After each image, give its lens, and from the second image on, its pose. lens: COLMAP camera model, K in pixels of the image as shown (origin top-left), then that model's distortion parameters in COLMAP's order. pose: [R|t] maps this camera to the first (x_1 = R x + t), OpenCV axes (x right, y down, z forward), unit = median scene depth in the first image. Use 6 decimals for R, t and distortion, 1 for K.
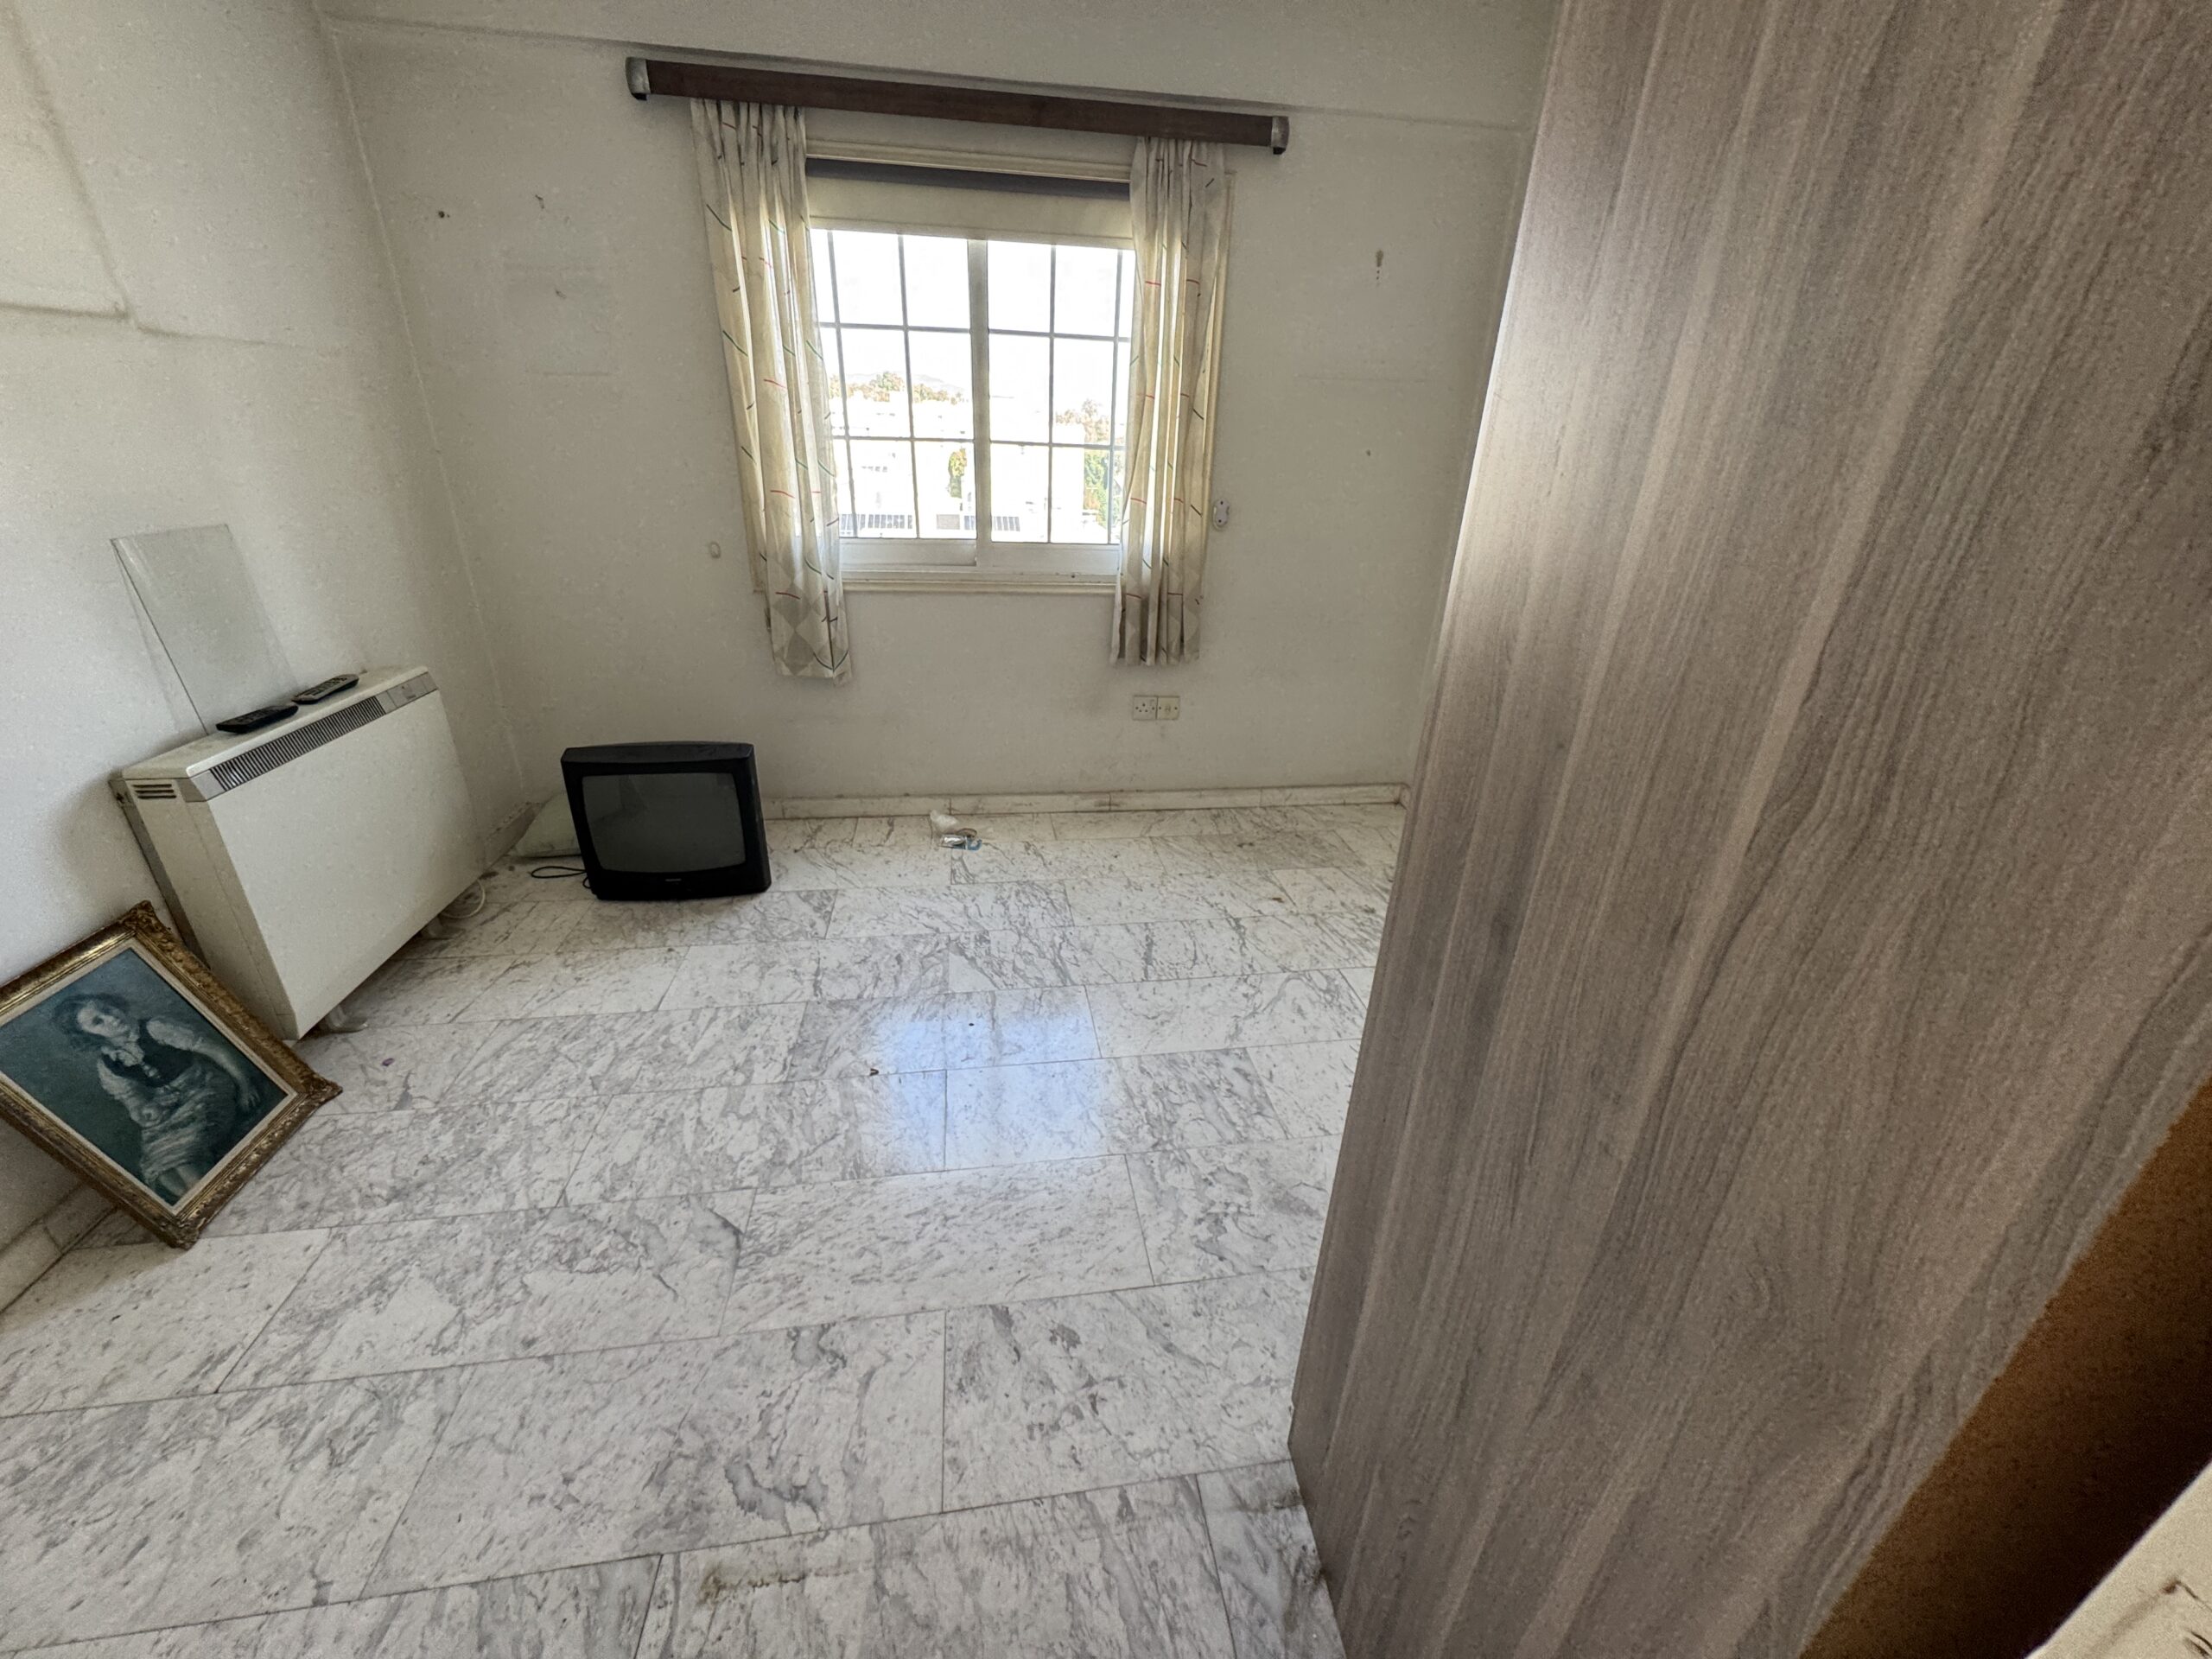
lens RADIAL K [[880.1, 0, 1109.4], [0, 880.1, 830.1], [0, 0, 1]] dist [-0.002355, 0.000483]
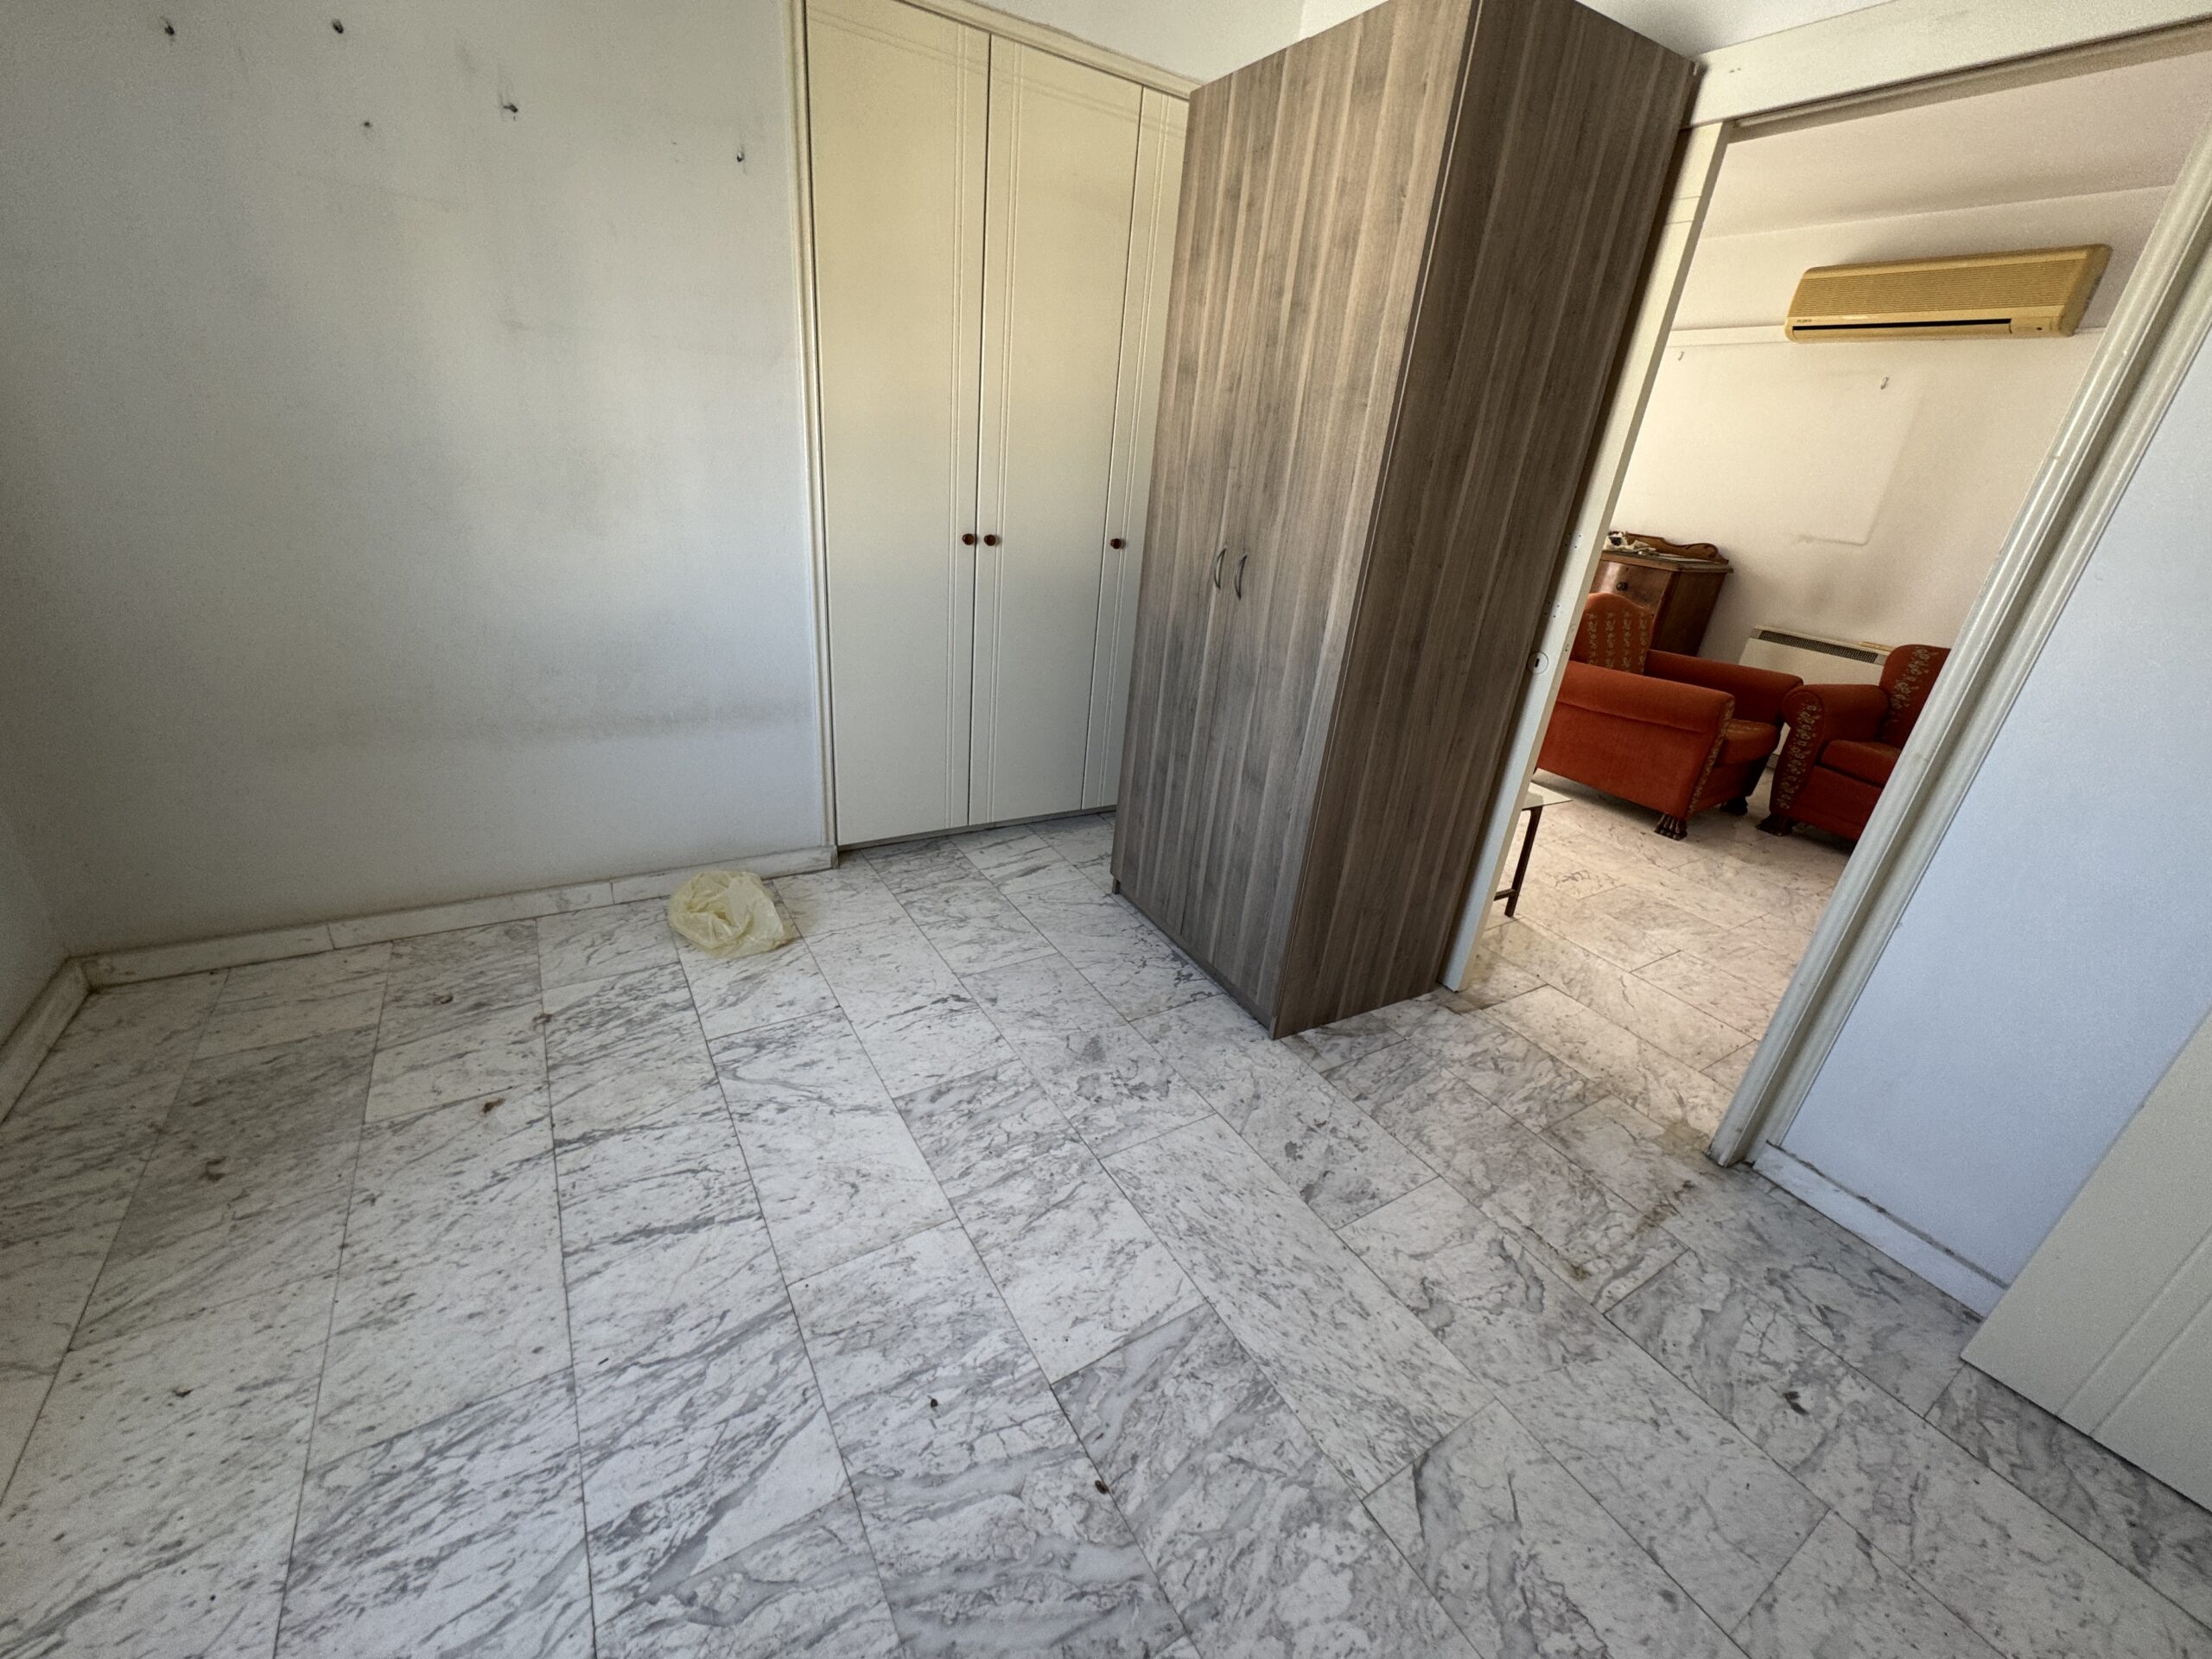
lens RADIAL K [[880.1, 0, 1109.4], [0, 880.1, 830.1], [0, 0, 1]] dist [-0.002355, 0.000483]
pose [[-0.382916, -0.440669, 0.811903, -0.702607], [0.283559, 0.780392, 0.557300, -0.524493], [-0.879187, 0.443621, -0.173869, 1.115413]]
